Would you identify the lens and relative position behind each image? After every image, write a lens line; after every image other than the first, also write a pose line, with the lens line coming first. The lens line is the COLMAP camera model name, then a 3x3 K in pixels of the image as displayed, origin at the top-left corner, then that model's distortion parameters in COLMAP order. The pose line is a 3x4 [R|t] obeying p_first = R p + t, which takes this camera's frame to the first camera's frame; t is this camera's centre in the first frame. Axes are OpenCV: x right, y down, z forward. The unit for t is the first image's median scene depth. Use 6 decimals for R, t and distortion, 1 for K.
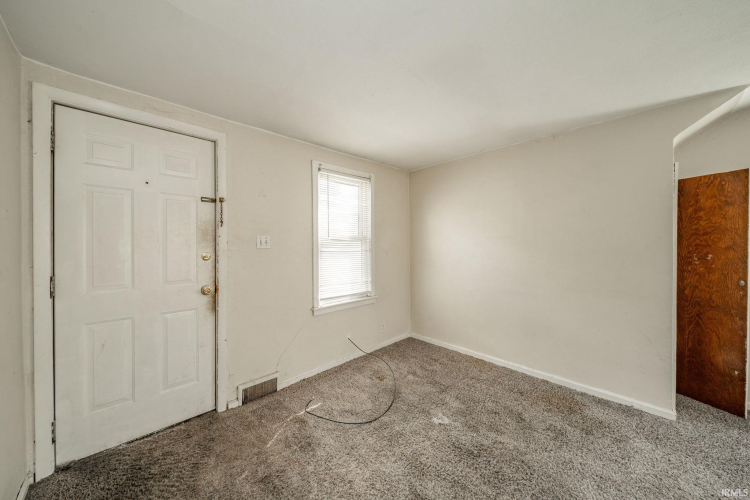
lens RADIAL K [[265.2, 0, 370.0], [0, 265.2, 246.6], [0, 0, 1]] dist [-0.008251, 0.000022]
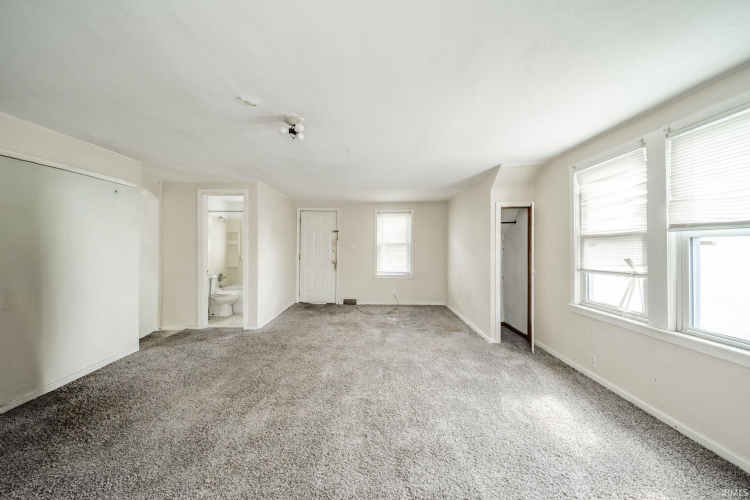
lens RADIAL K [[265.2, 0, 379.2], [0, 265.2, 249.8], [0, 0, 1]] dist [-0.008251, 0.000022]
pose [[0.722450, 0.011520, -0.691327, 1.845529], [-0.013833, 0.999902, 0.002207, 0.013942], [0.691285, 0.007969, 0.722538, -0.817917]]
